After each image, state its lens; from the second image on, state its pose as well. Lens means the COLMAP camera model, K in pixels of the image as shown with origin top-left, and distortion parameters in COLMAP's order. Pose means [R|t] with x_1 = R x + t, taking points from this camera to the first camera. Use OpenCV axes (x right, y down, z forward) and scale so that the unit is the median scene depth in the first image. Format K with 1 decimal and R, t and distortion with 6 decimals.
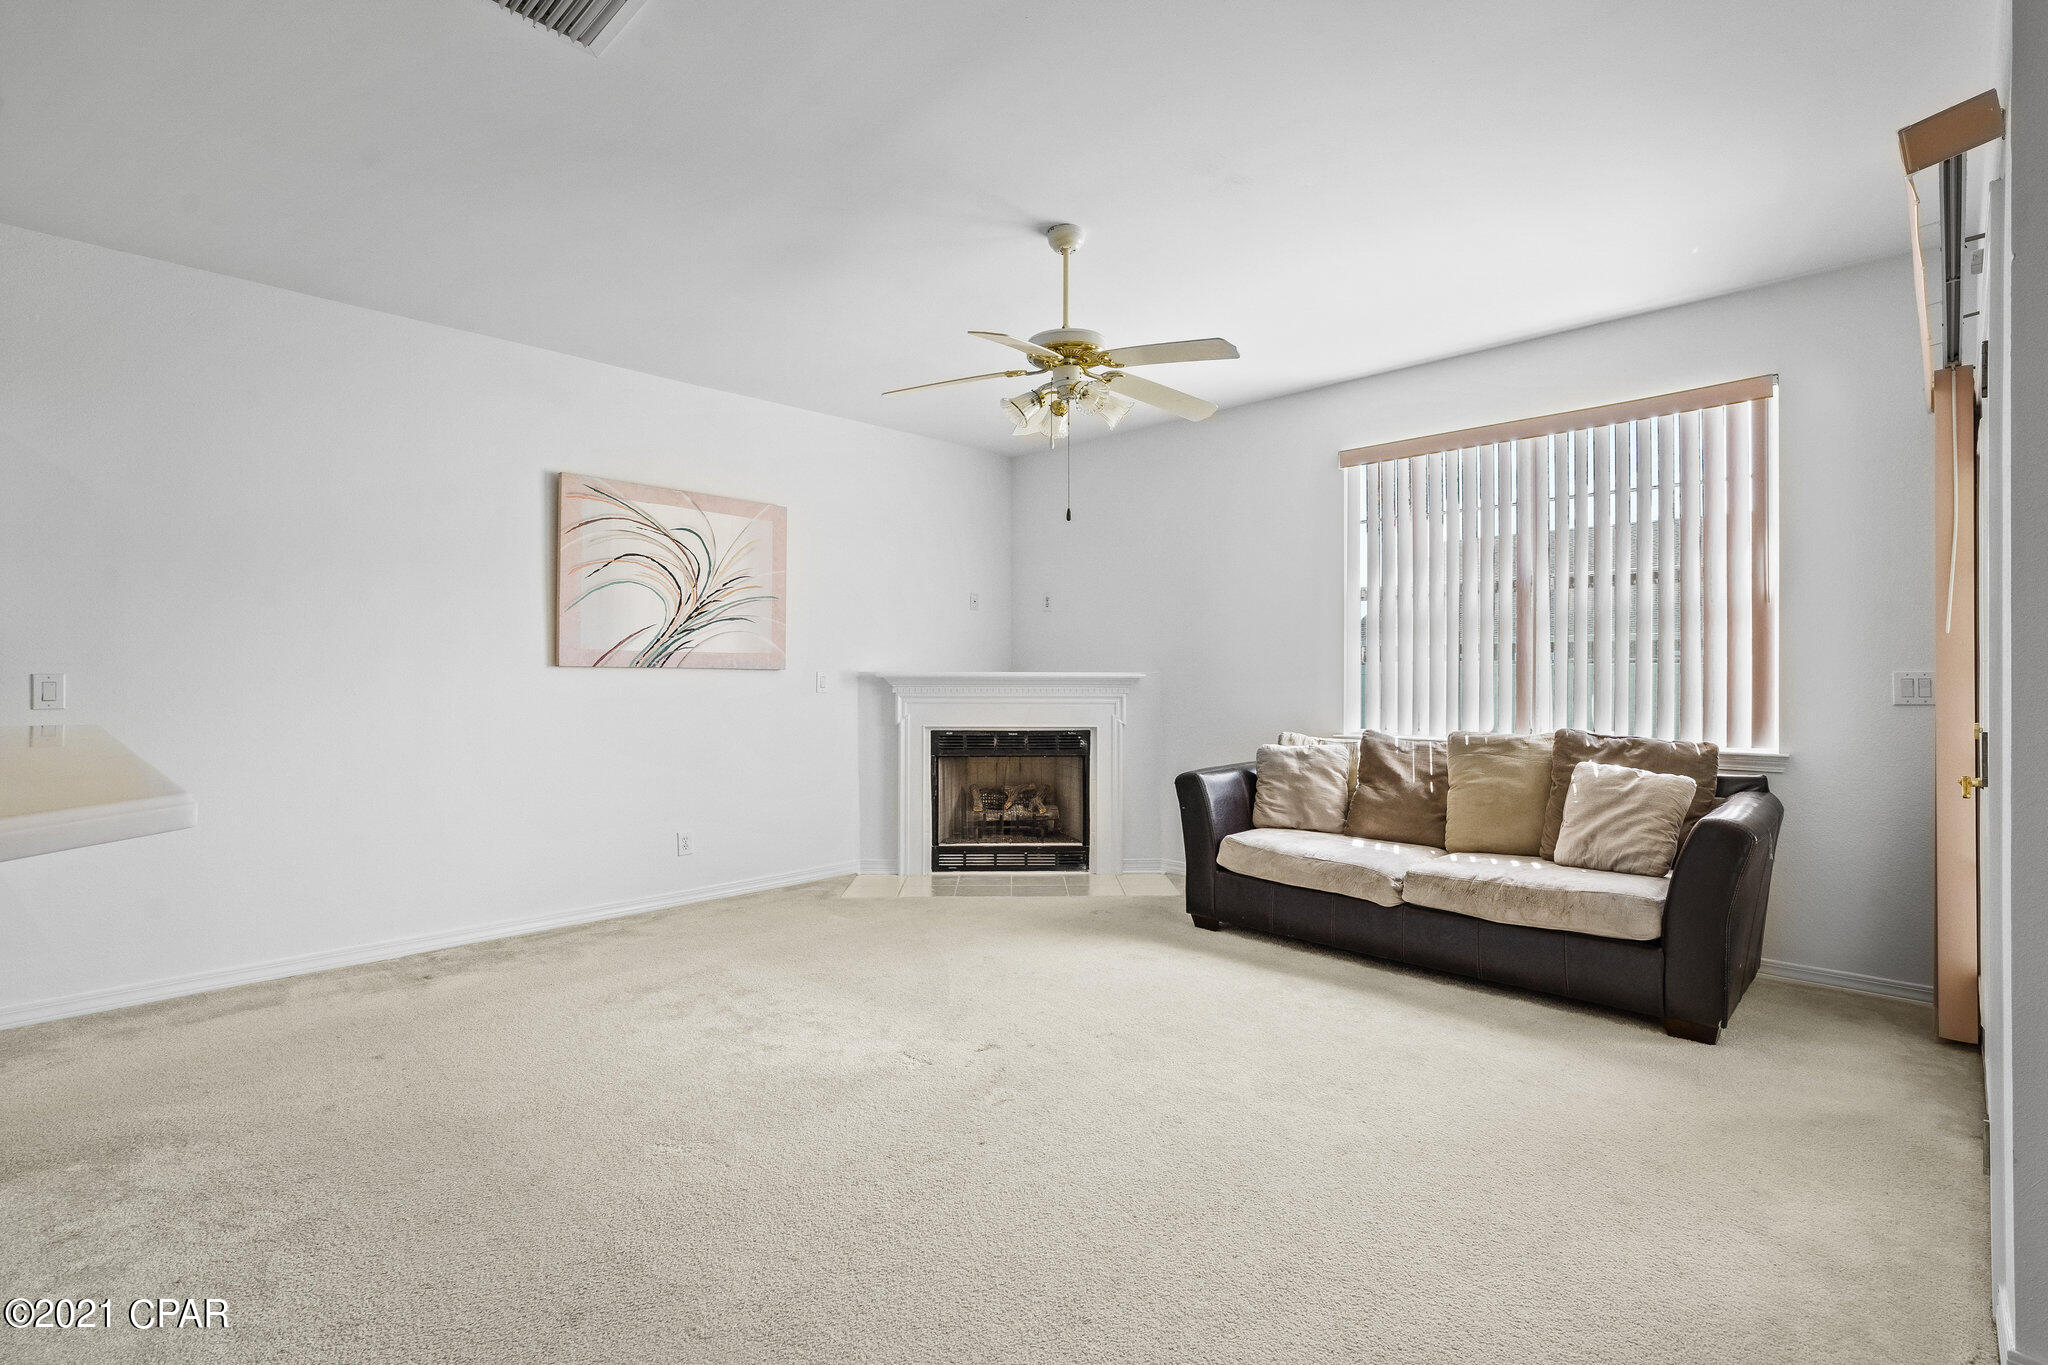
lens RADIAL K [[947.0, 0, 1033.6], [0, 947.0, 679.0], [0, 0, 1]] dist [0.001152, 0.002124]
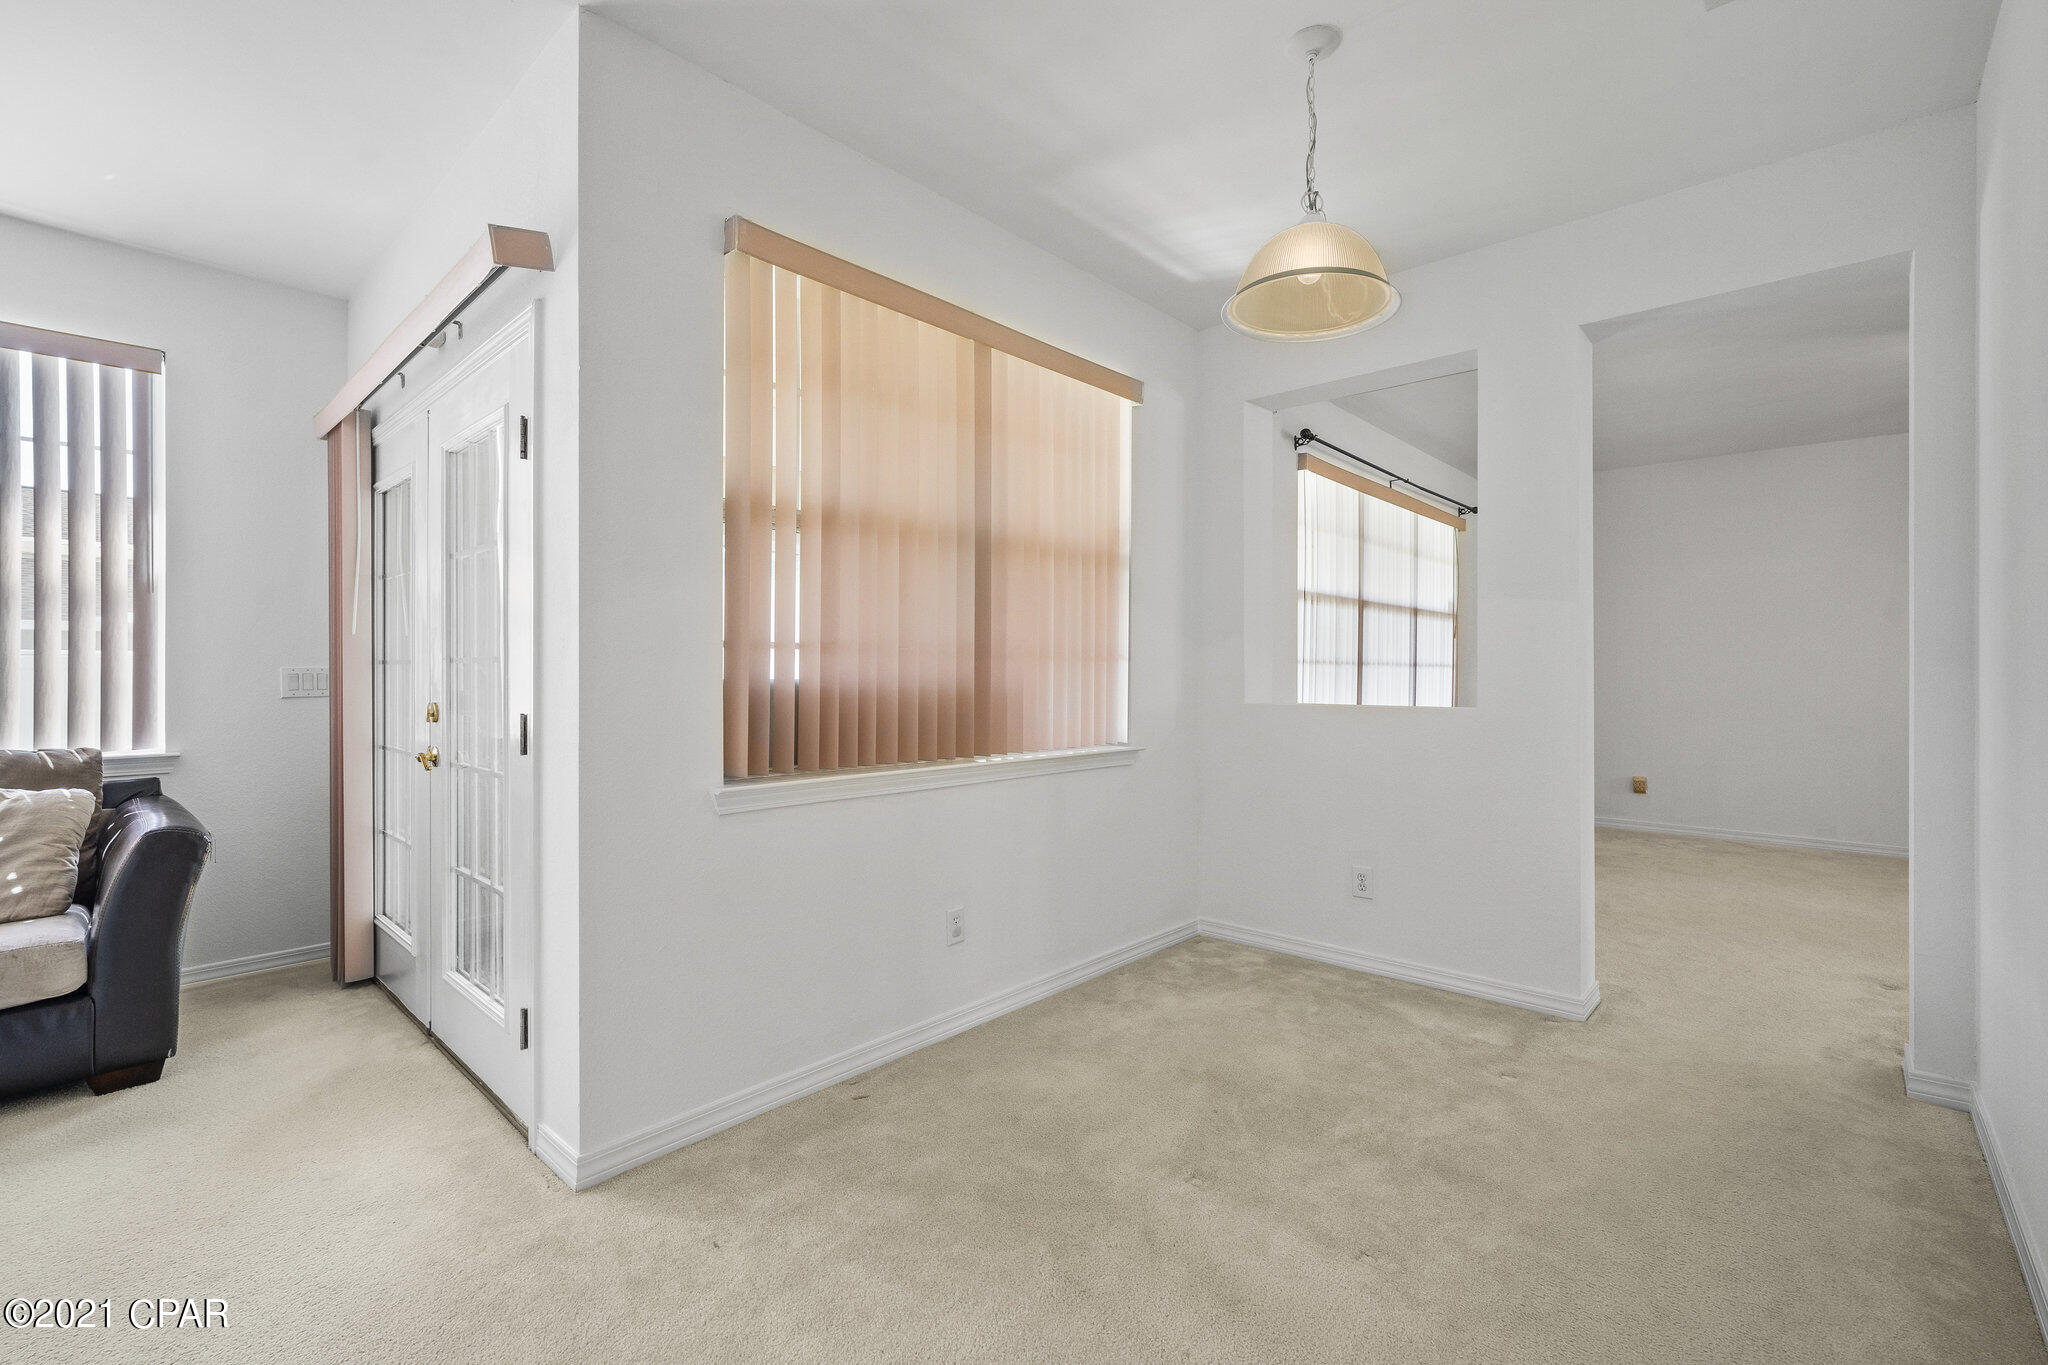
lens RADIAL K [[904.0, 0, 1013.2], [0, 904.0, 675.8], [0, 0, 1]] dist [-0.011475, 0.002798]
pose [[-0.023073, -0.005173, 0.999720, -0.107220], [0.001925, 0.999985, 0.005219, -0.001420], [-0.999732, 0.002045, -0.023062, 0.143901]]
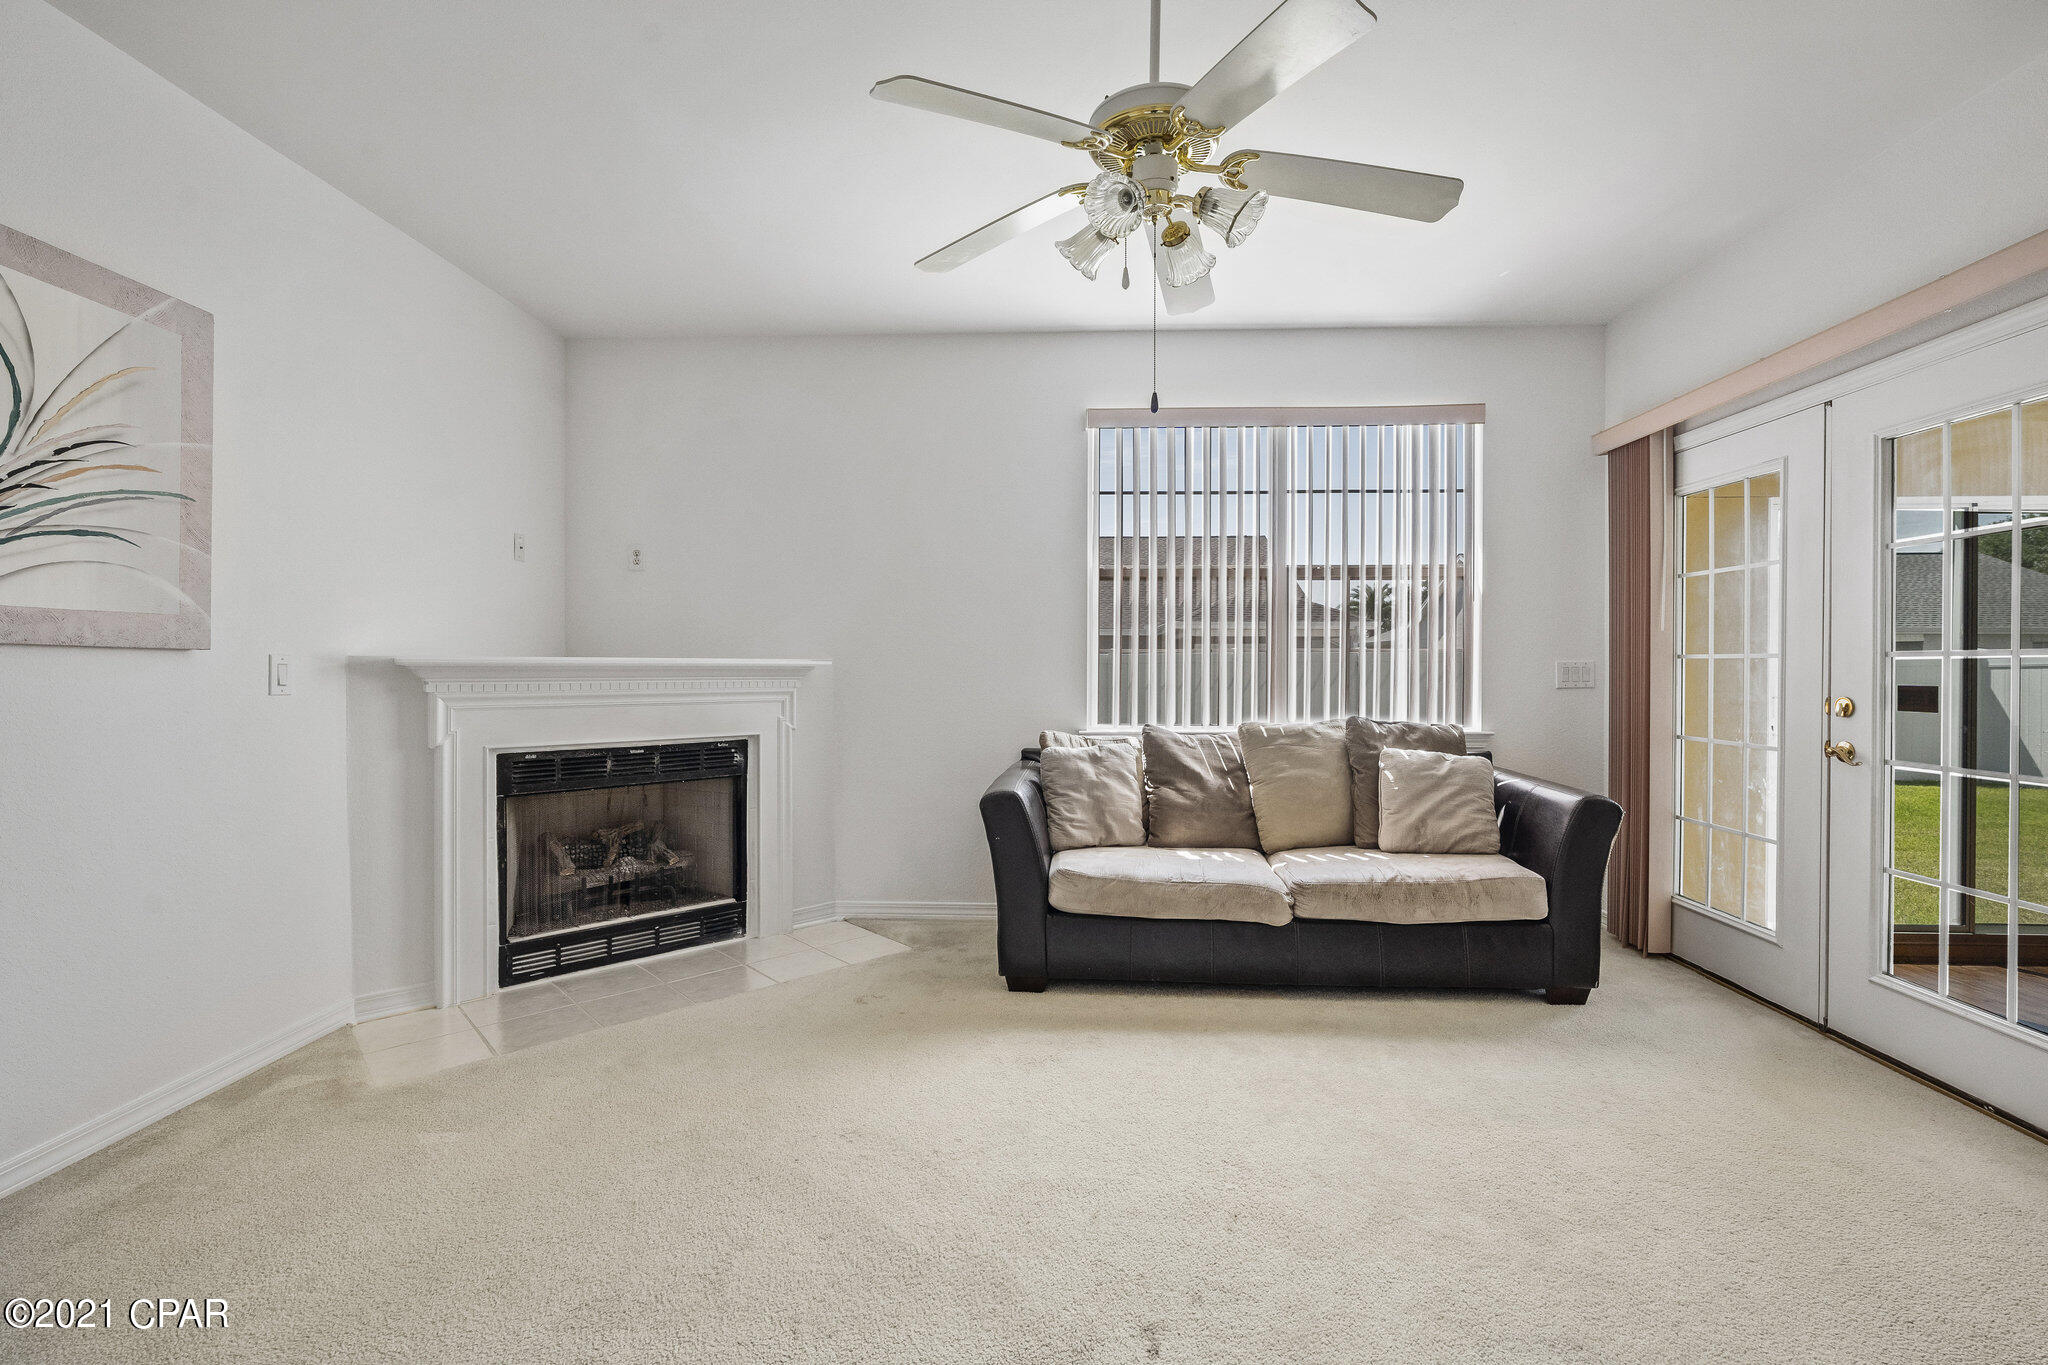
lens RADIAL K [[904.0, 0, 1028.2], [0, 904.0, 675.3], [0, 0, 1]] dist [-0.011475, 0.002798]
pose [[0.747697, -0.006200, 0.664011, -0.302810], [0.000749, 0.999964, 0.008494, -0.000077], [-0.664040, -0.005853, 0.747674, 0.449561]]
